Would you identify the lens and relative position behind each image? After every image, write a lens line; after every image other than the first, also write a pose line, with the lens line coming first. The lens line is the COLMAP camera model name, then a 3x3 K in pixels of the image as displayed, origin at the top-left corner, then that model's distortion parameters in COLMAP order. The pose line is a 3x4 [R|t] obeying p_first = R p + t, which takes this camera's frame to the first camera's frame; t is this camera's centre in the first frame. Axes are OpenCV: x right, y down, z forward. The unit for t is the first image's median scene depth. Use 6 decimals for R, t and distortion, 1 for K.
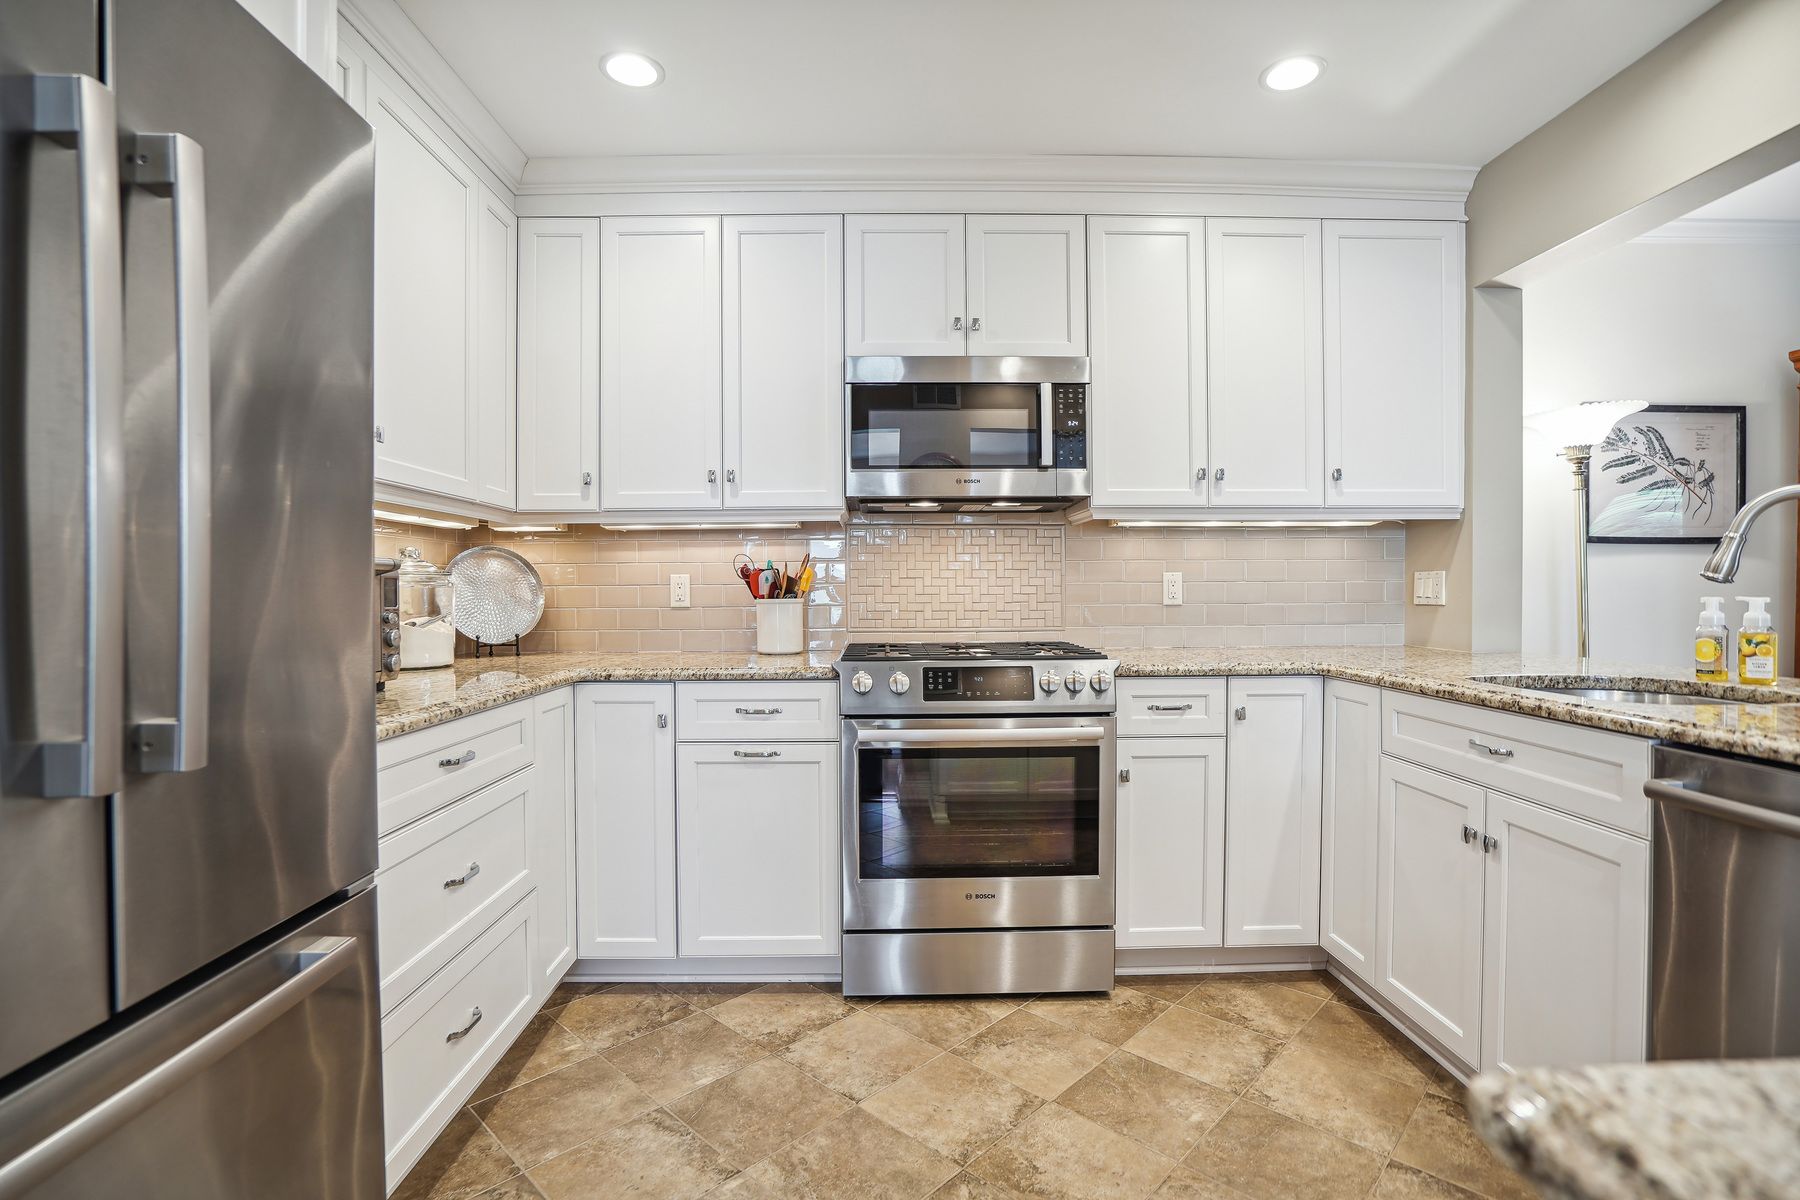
lens RADIAL K [[855.5, 0, 884.8], [0, 855.5, 610.6], [0, 0, 1]] dist [-0.054513, 0.014309]
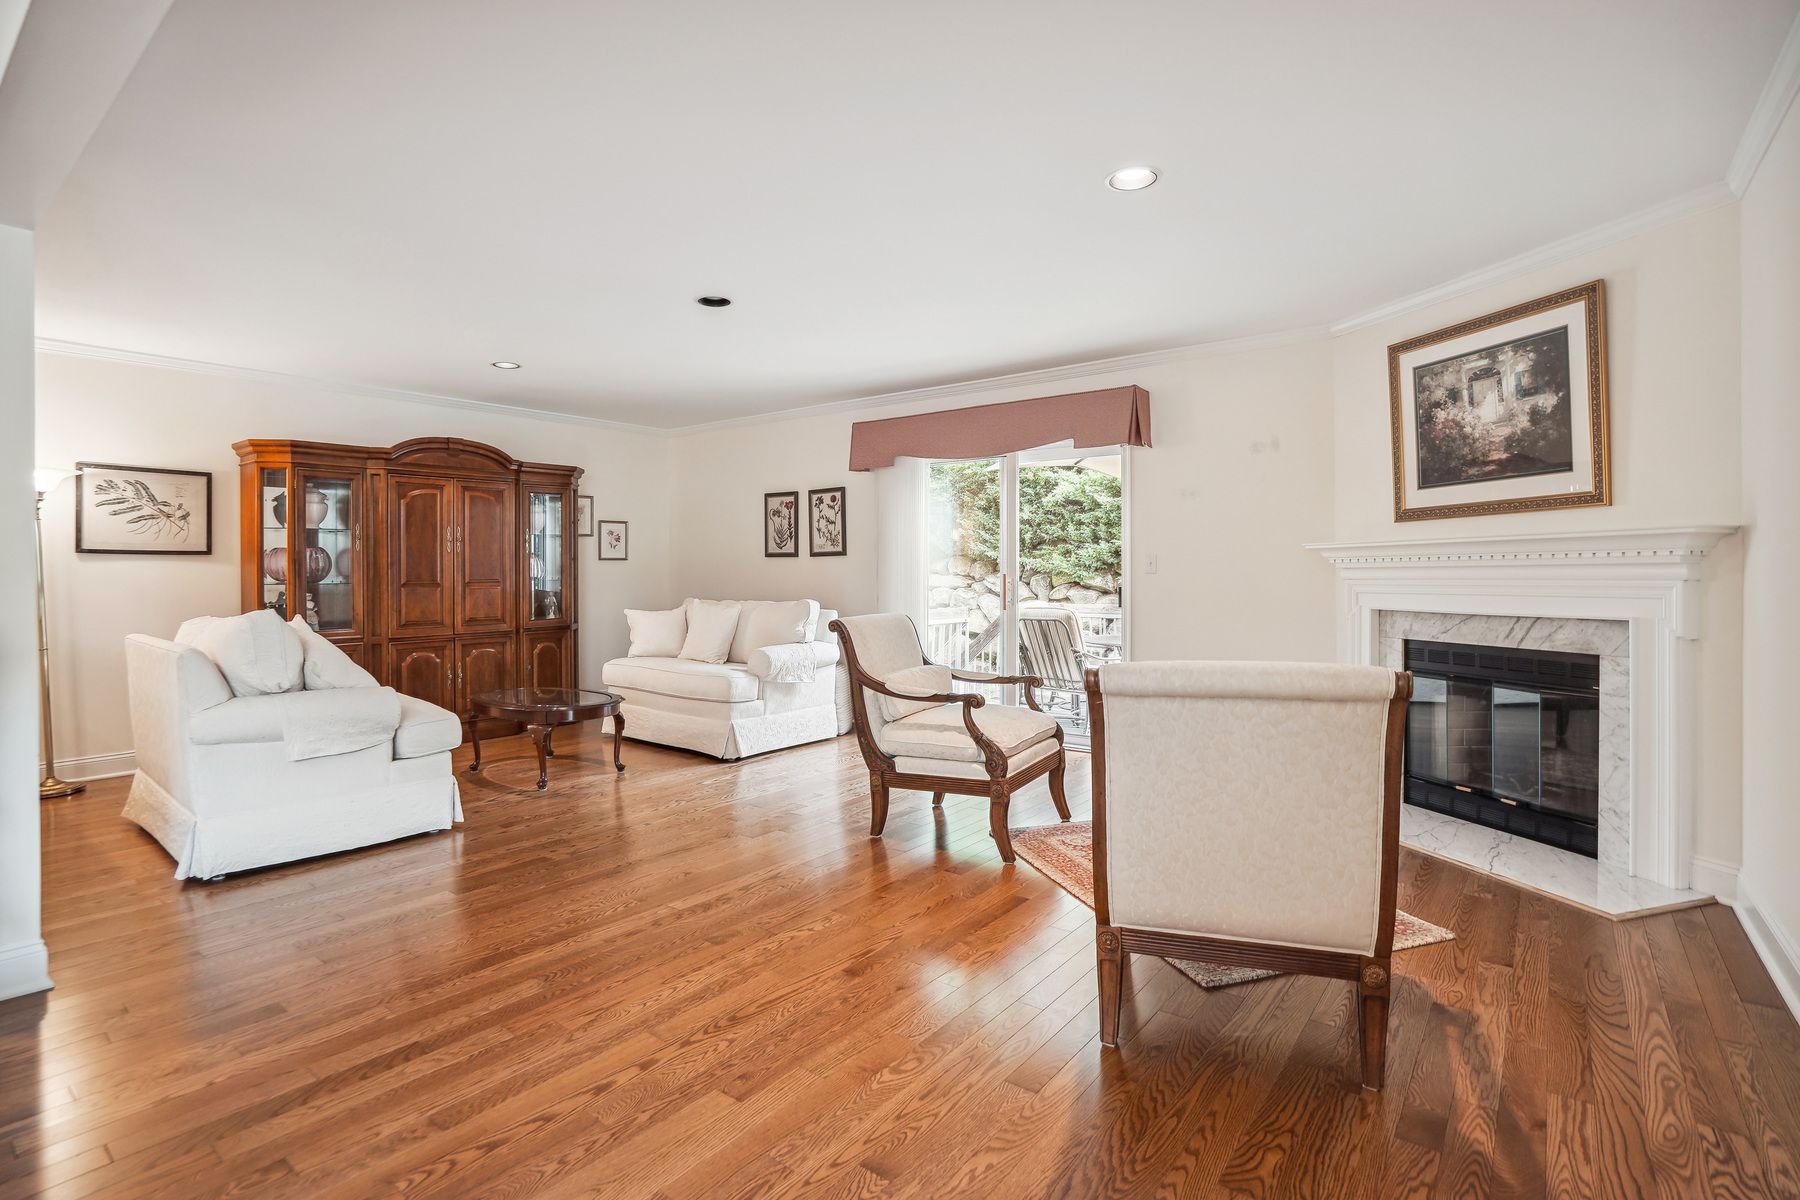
lens RADIAL K [[855.5, 0, 874.3], [0, 855.5, 572.6], [0, 0, 1]] dist [-0.054513, 0.014309]
pose [[0.634124, 0.010435, 0.773161, 0.709839], [0.014857, 0.999560, -0.025676, 0.021269], [-0.773089, 0.027769, 0.633690, -1.331727]]
